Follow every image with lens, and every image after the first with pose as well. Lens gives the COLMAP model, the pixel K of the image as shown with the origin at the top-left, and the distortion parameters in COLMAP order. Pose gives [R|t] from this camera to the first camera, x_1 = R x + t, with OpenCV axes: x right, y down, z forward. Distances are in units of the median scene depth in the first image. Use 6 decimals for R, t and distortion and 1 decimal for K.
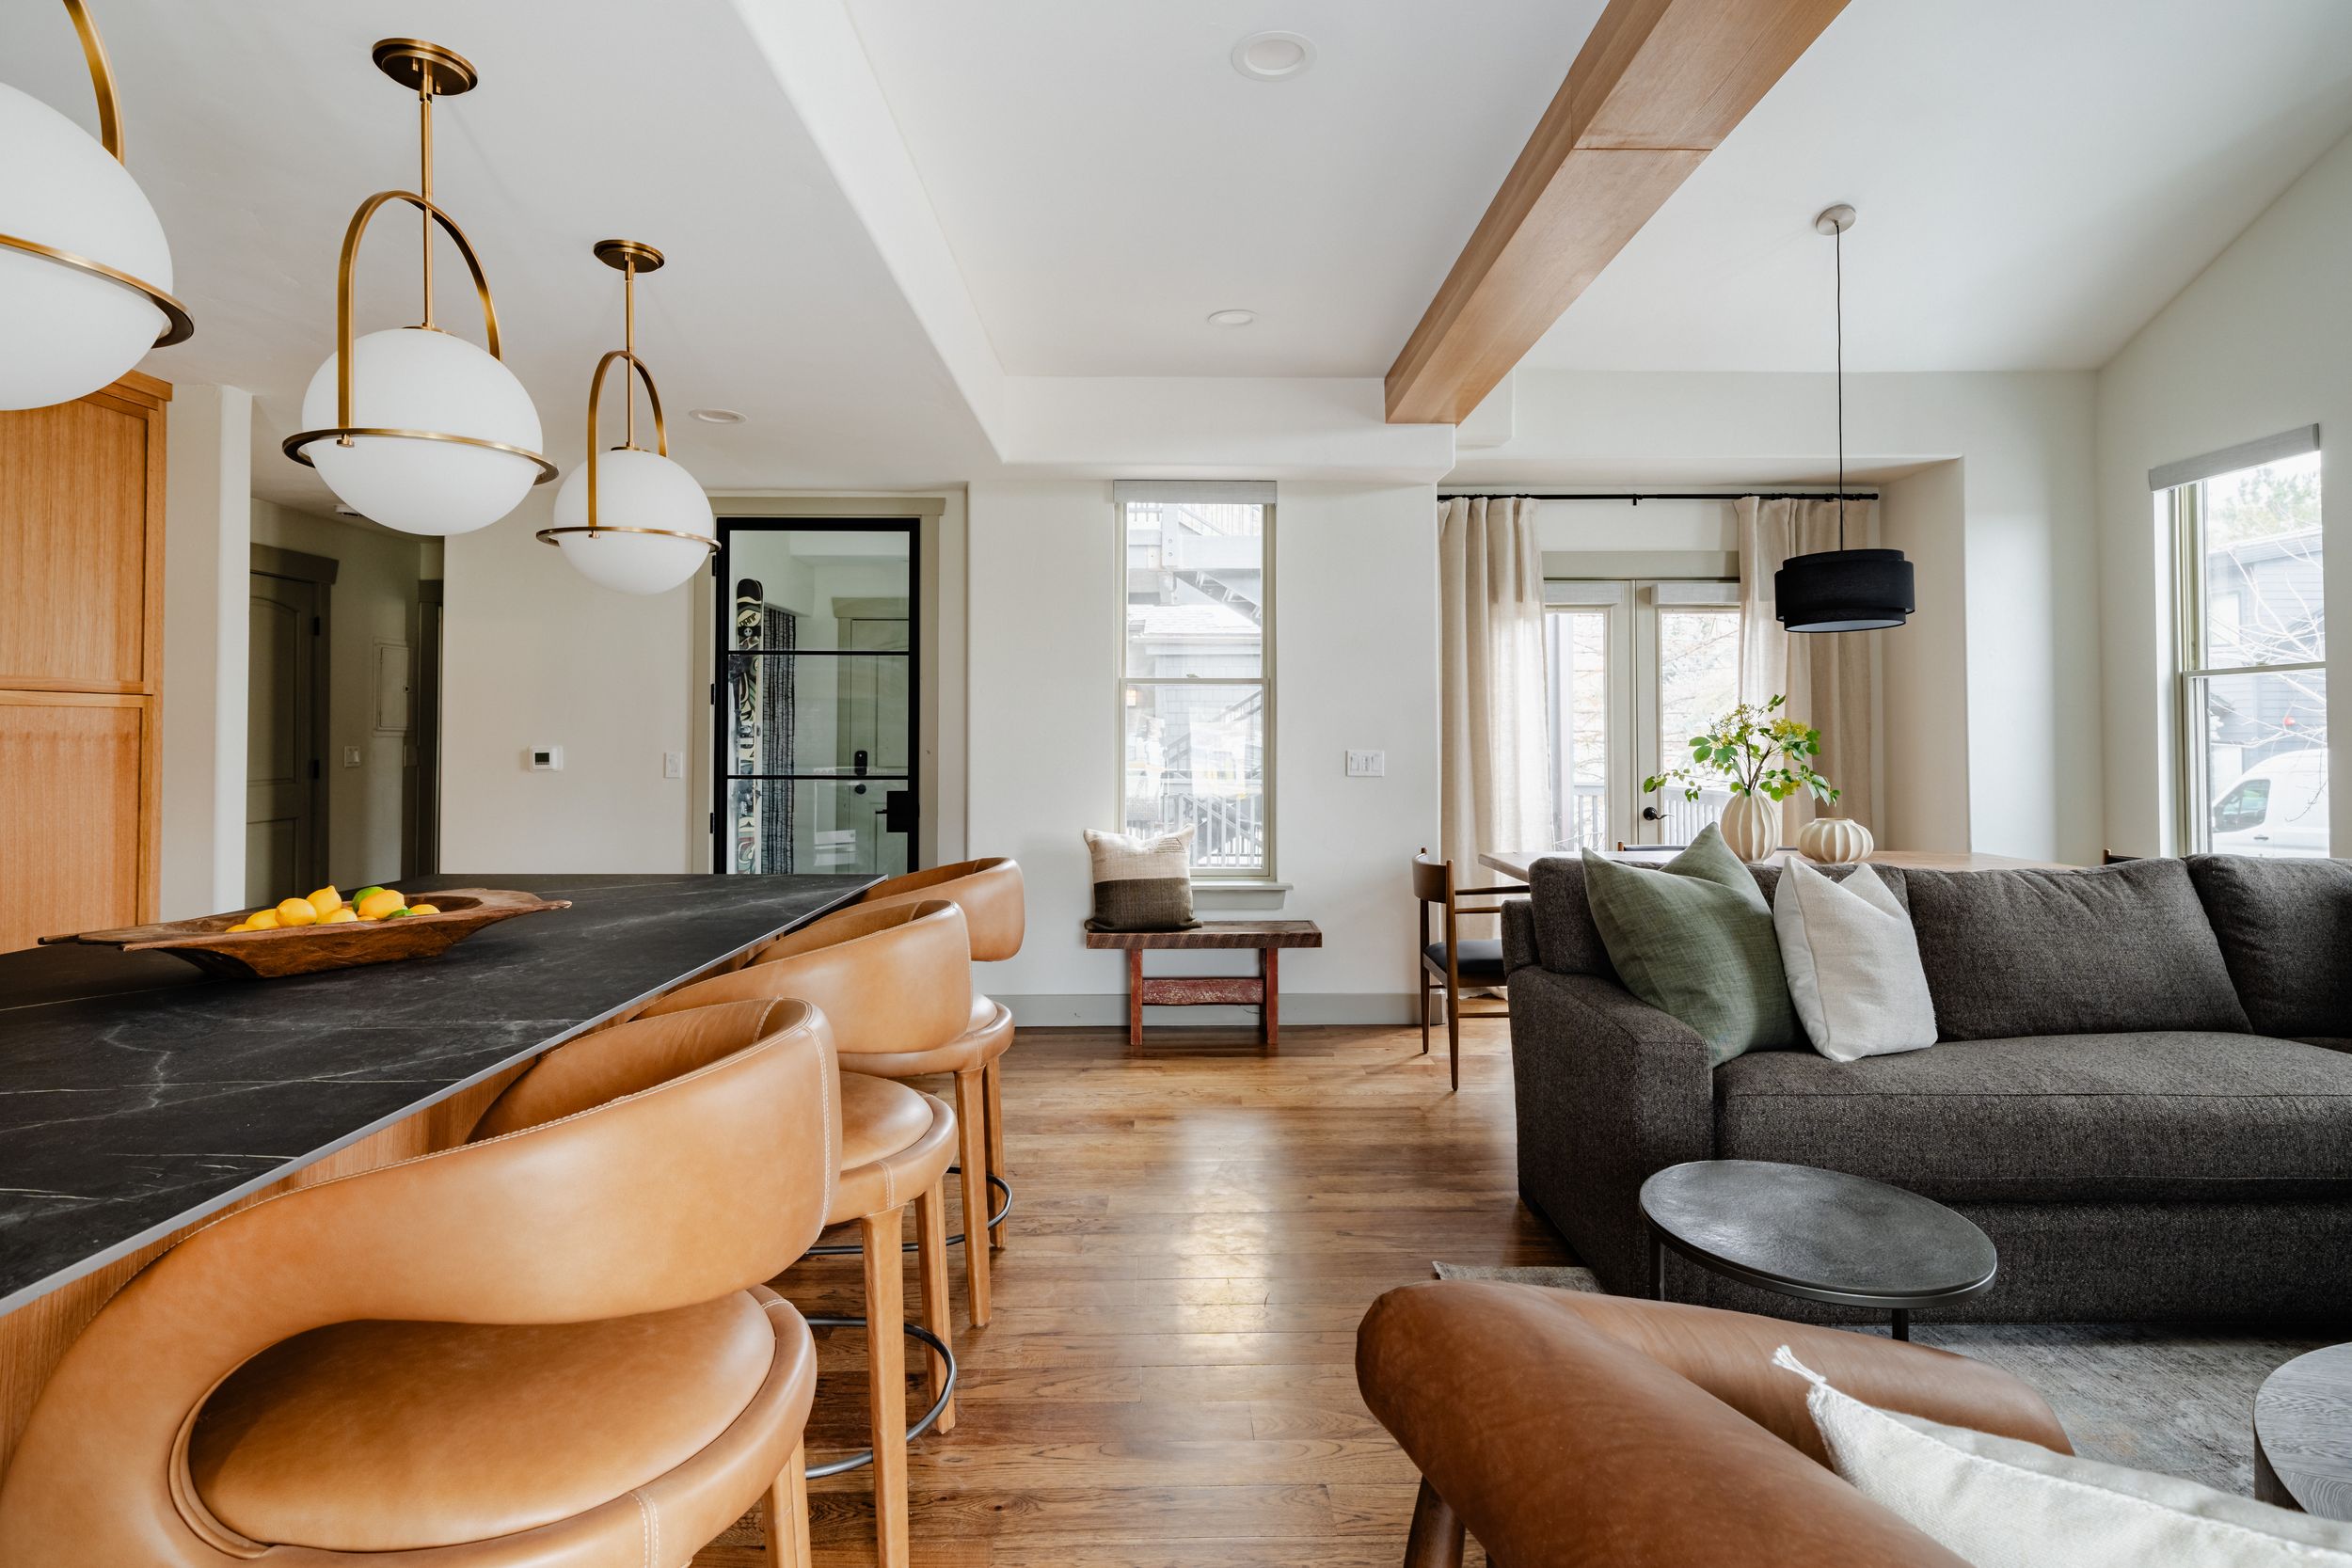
lens RADIAL K [[1157.1, 0, 1200.4], [0, 1157.1, 711.2], [0, 0, 1]] dist [-0.001121, -0.000510]
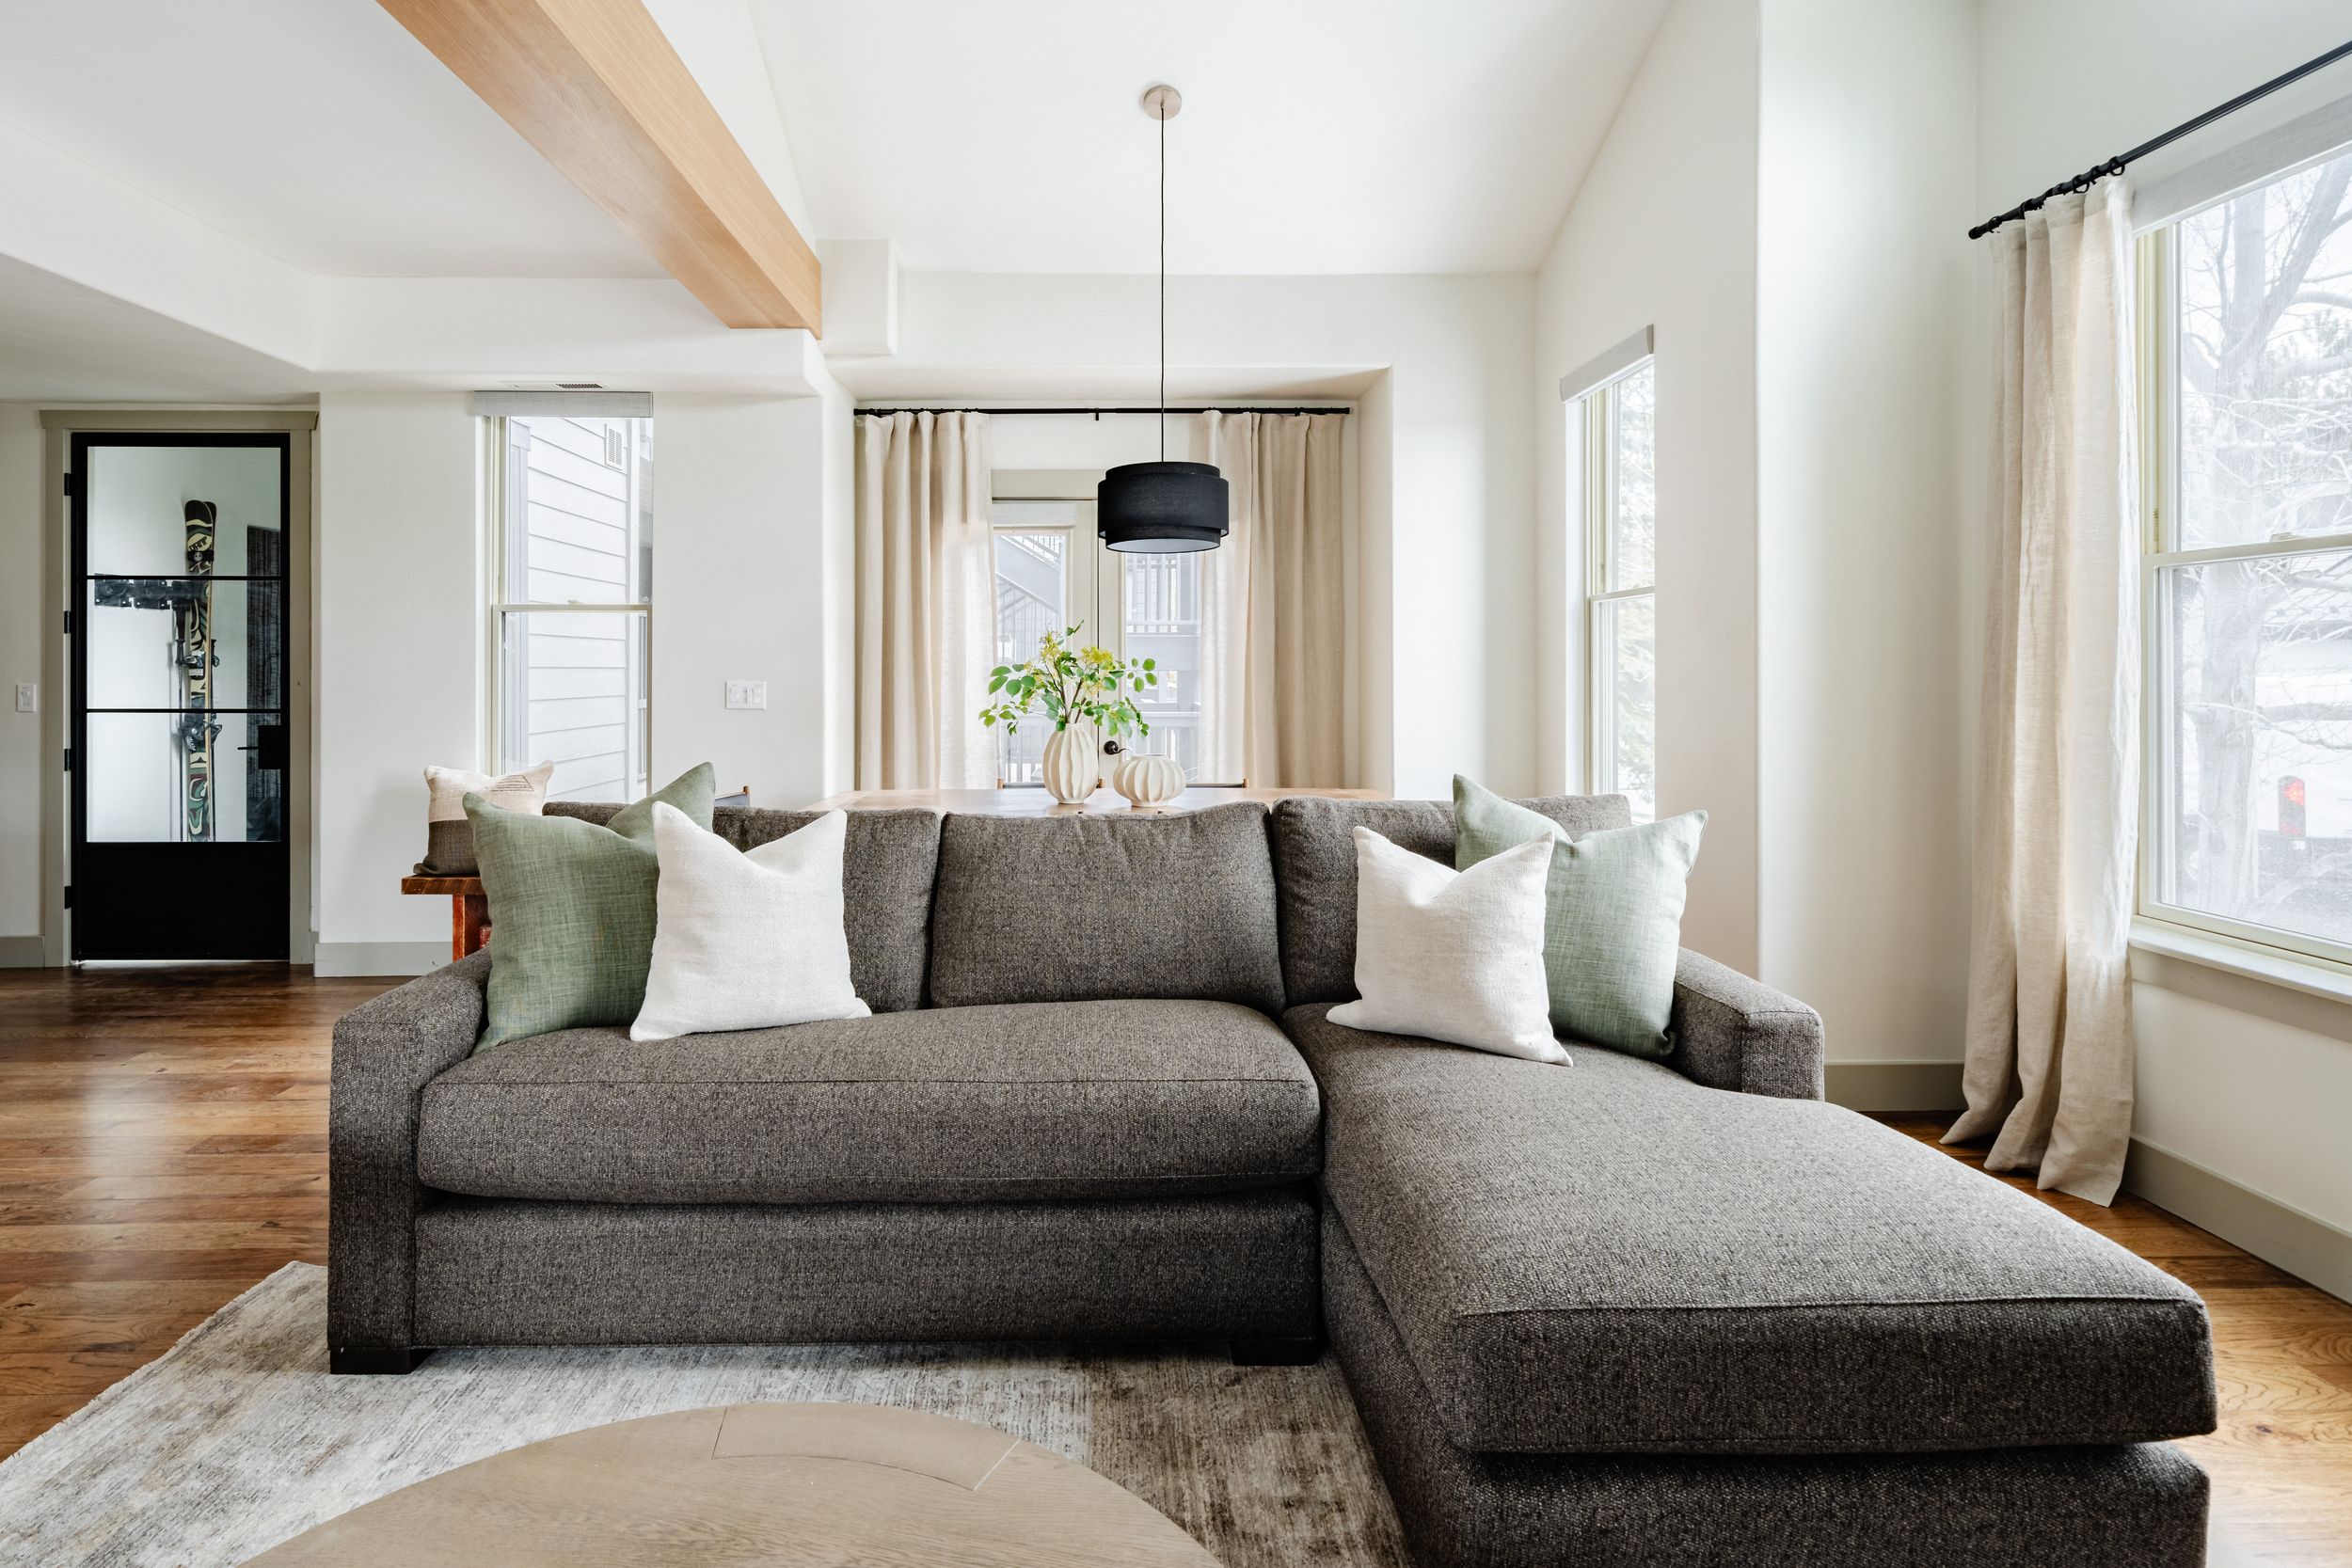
lens RADIAL K [[1158.0, 0, 1110.3], [0, 1158.0, 660.2], [0, 0, 1]] dist [-0.000456, 0.000957]
pose [[0.999984, -0.001807, 0.005334, 0.453419], [0.001717, 0.999857, 0.016840, 0.001503], [-0.005363, -0.016831, 0.999844, 0.066261]]
